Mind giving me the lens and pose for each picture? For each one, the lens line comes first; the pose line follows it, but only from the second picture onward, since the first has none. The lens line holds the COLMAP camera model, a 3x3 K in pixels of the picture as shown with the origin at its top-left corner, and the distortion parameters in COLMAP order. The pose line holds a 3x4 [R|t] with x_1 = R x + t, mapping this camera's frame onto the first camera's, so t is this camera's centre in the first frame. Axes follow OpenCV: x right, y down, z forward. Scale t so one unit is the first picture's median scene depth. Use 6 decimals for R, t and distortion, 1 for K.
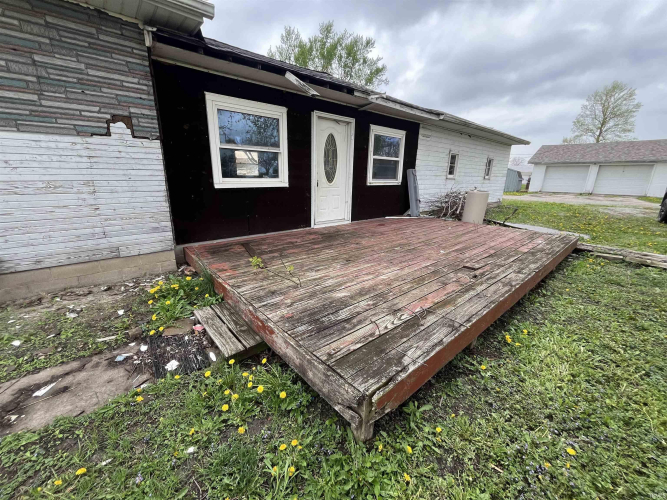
lens RADIAL K [[268.1, 0, 330.0], [0, 268.1, 250.9], [0, 0, 1]] dist [-0.000552, -0.000509]
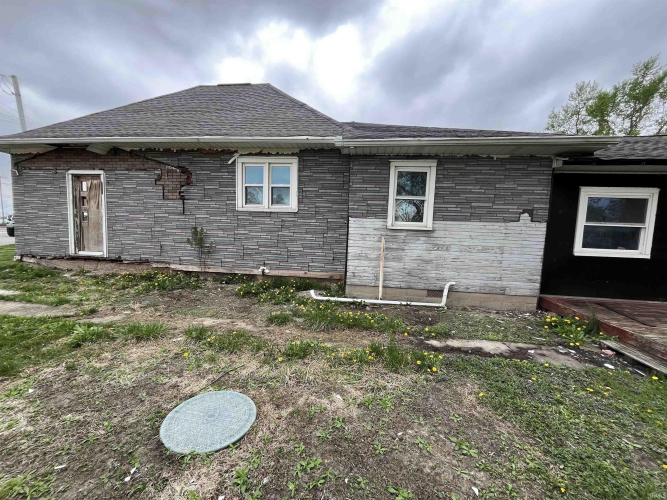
lens RADIAL K [[268.1, 0, 330.0], [0, 268.1, 250.9], [0, 0, 1]] dist [-0.000552, -0.000509]
pose [[0.680106, 0.071344, -0.729634, -0.363849], [-0.225073, 0.967509, -0.115191, 0.192105], [0.697709, 0.242563, 0.674066, -0.843034]]
